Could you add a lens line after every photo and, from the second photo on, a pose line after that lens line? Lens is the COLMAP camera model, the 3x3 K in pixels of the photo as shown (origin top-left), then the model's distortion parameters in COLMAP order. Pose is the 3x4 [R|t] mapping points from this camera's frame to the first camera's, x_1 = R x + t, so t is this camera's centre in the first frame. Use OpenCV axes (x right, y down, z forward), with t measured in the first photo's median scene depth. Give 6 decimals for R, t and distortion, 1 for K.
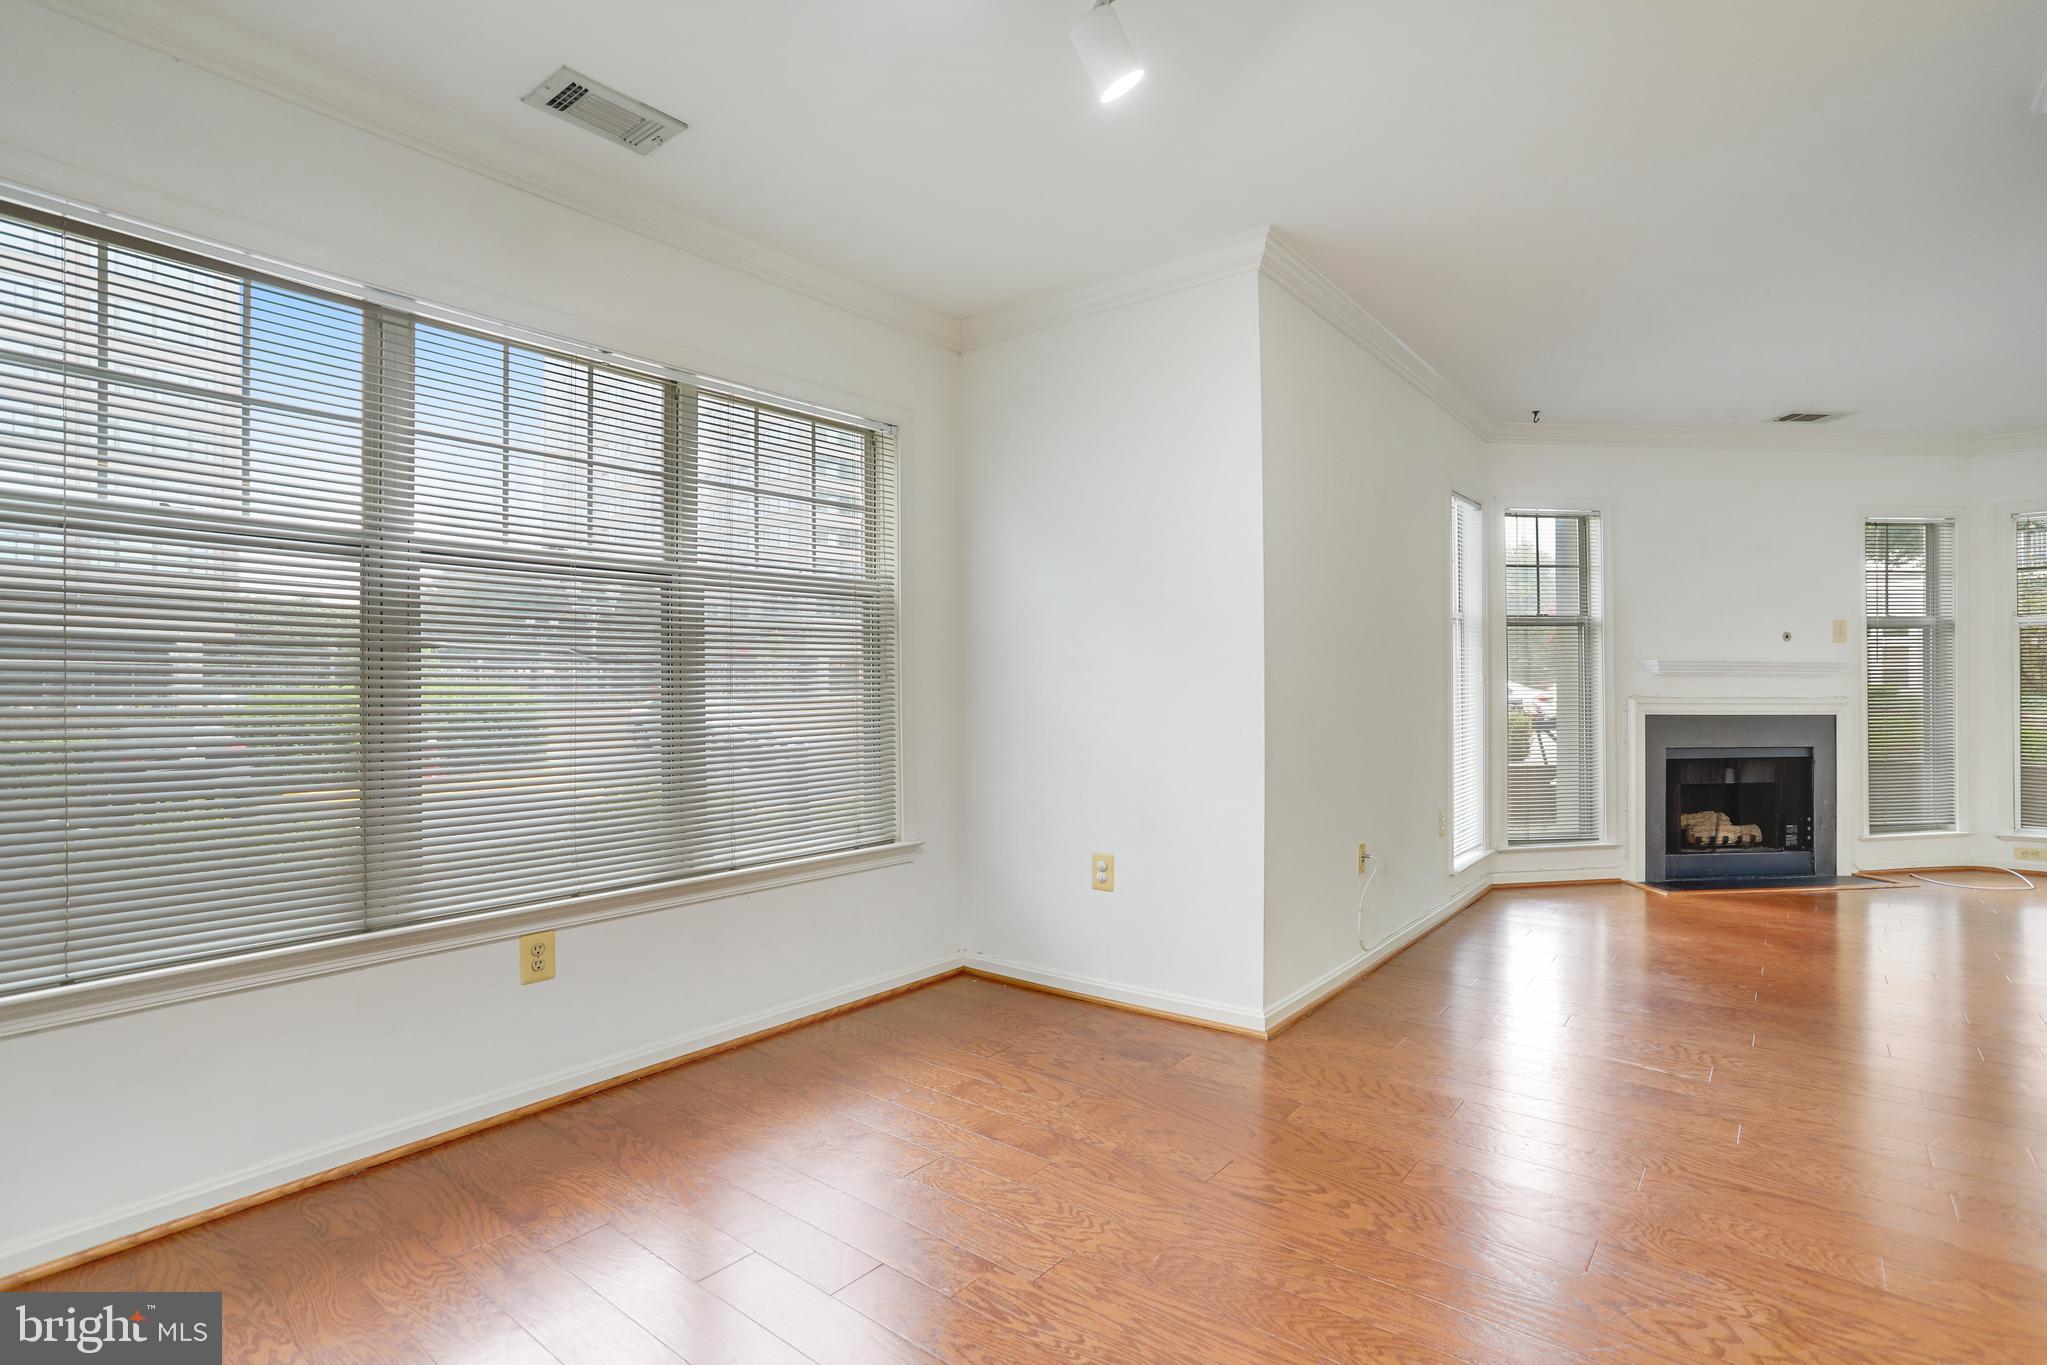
lens RADIAL K [[996.1, 0, 1021.4], [0, 996.1, 696.0], [0, 0, 1]] dist [-0.039322, 0.007506]
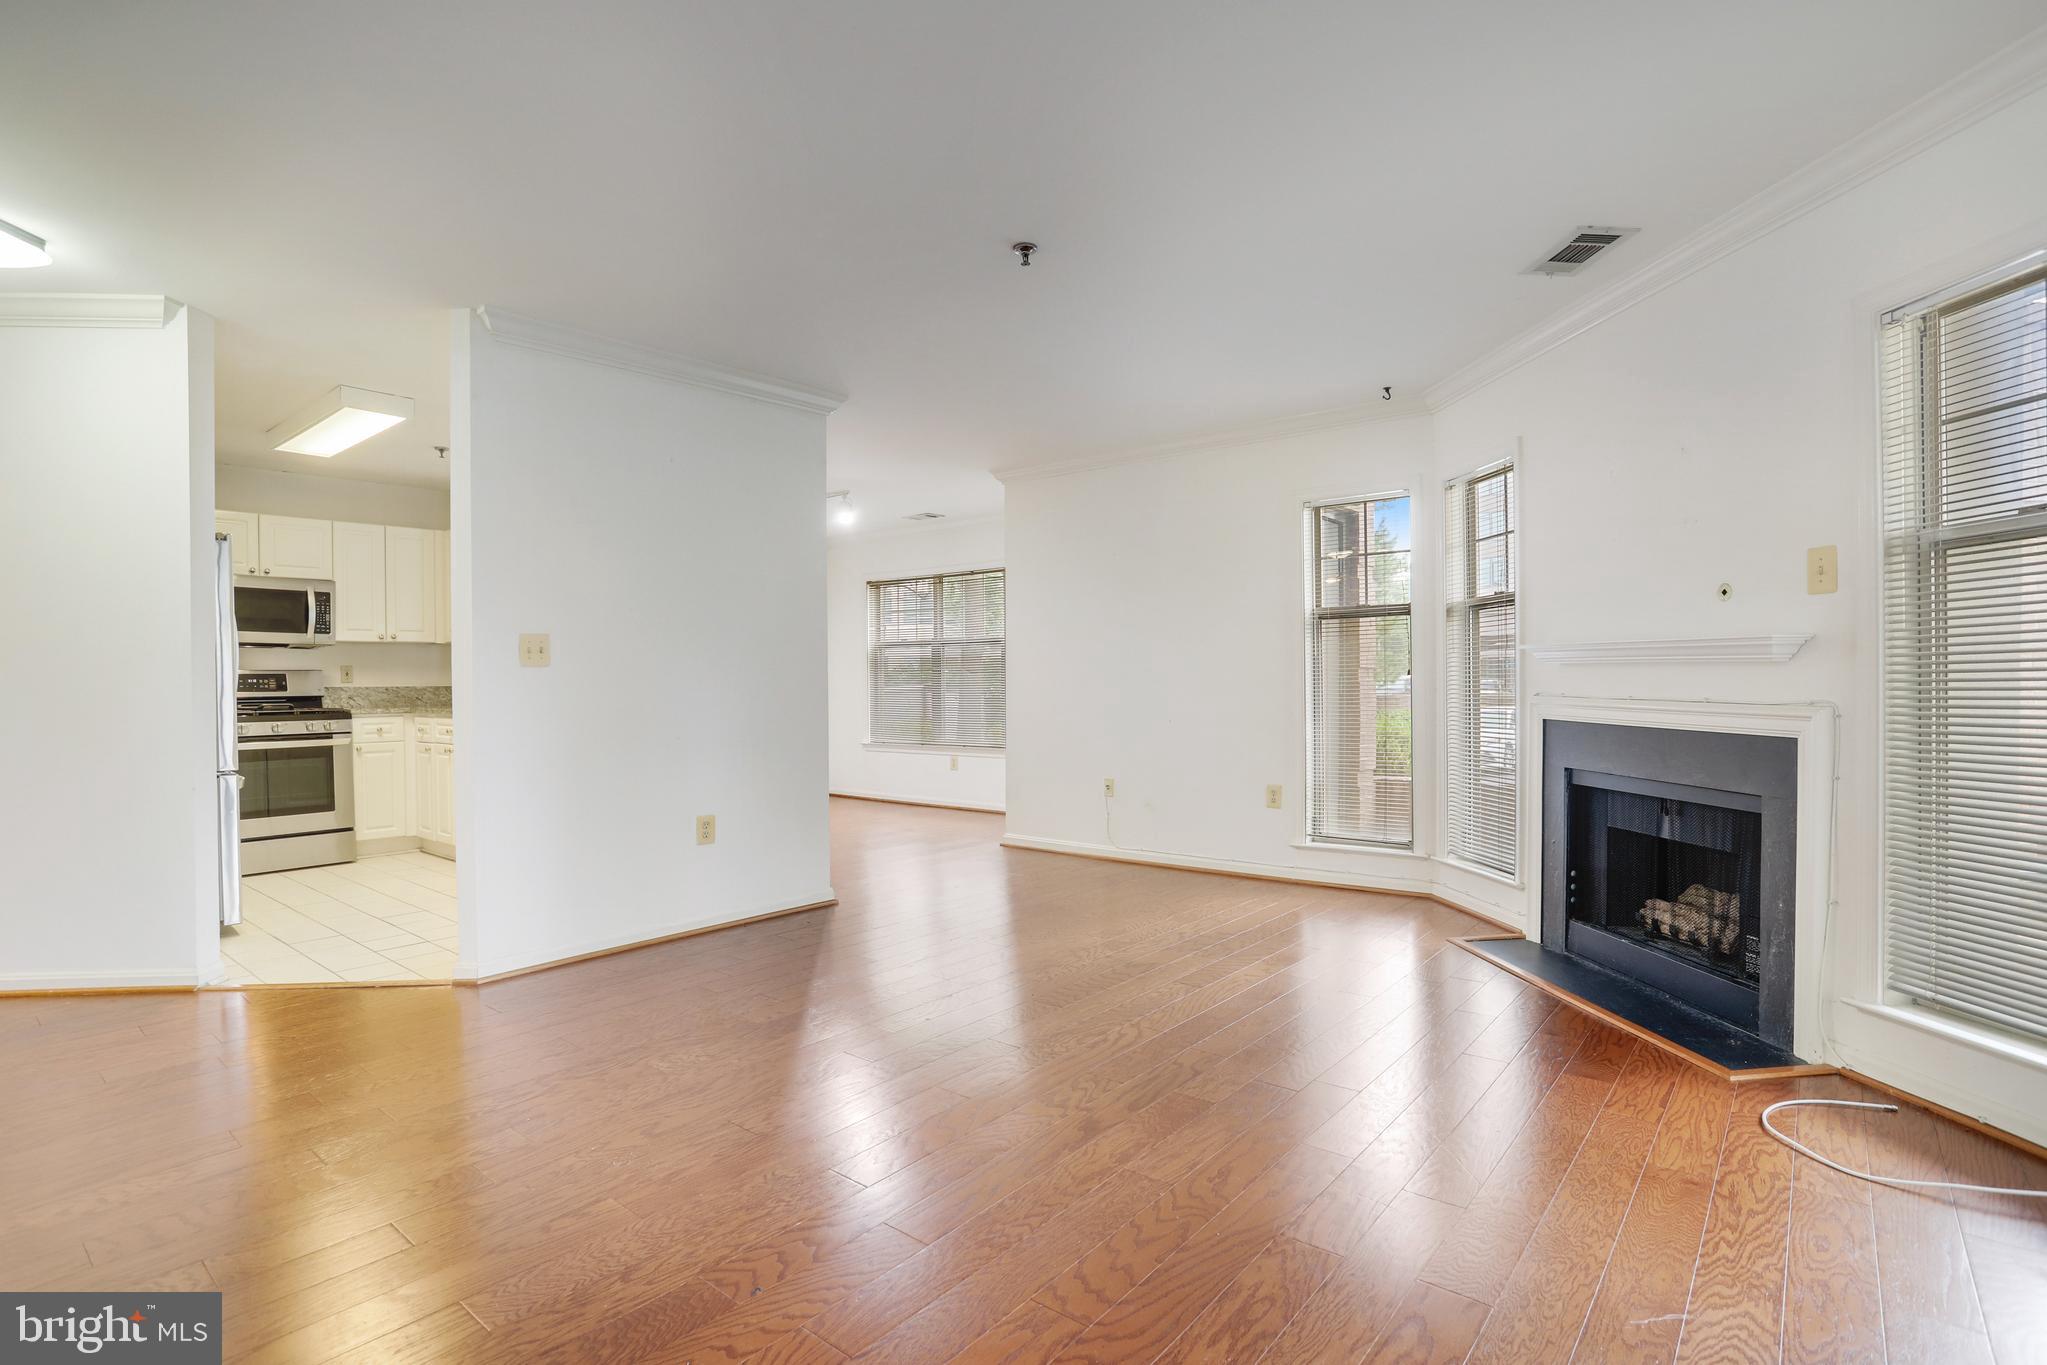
lens RADIAL K [[997.9, 0, 1016.9], [0, 997.9, 684.6], [0, 0, 1]] dist [-0.022333, 0.000106]
pose [[-0.025868, 0.009232, -0.999623, 1.389770], [0.001182, 0.999957, 0.009204, -0.013855], [0.999665, -0.000943, -0.025878, 0.623499]]
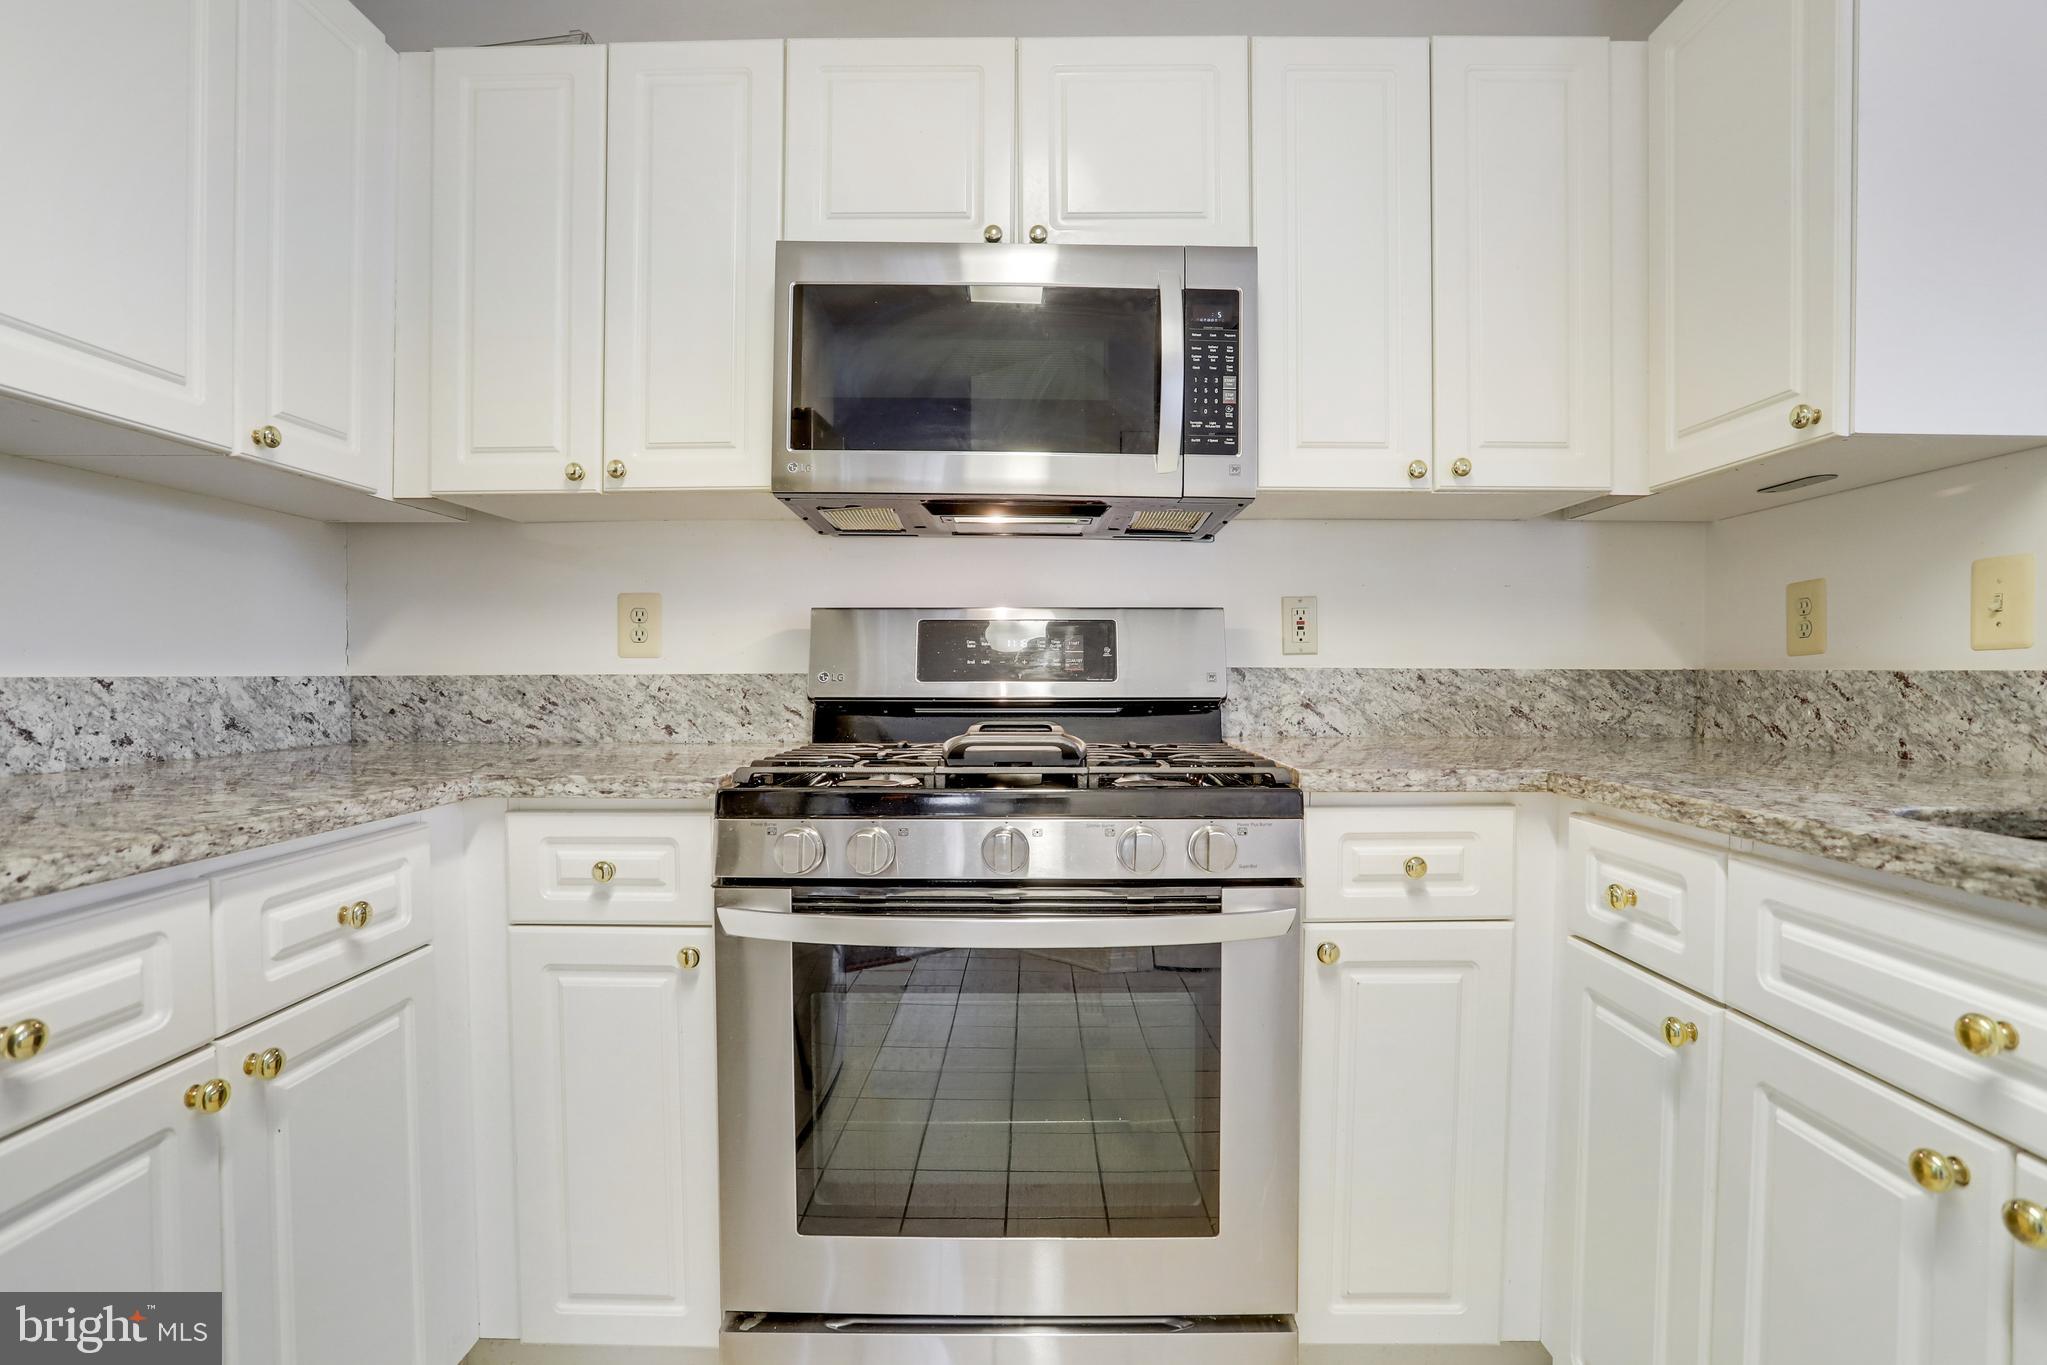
lens RADIAL K [[996.1, 0, 1026.8], [0, 996.1, 689.7], [0, 0, 1]] dist [-0.039322, 0.007506]
pose [[-0.790122, 0.014233, -0.612784, 0.469979], [-0.003427, 0.999612, 0.027636, -0.002356], [0.612939, 0.023936, -0.789767, -0.025511]]
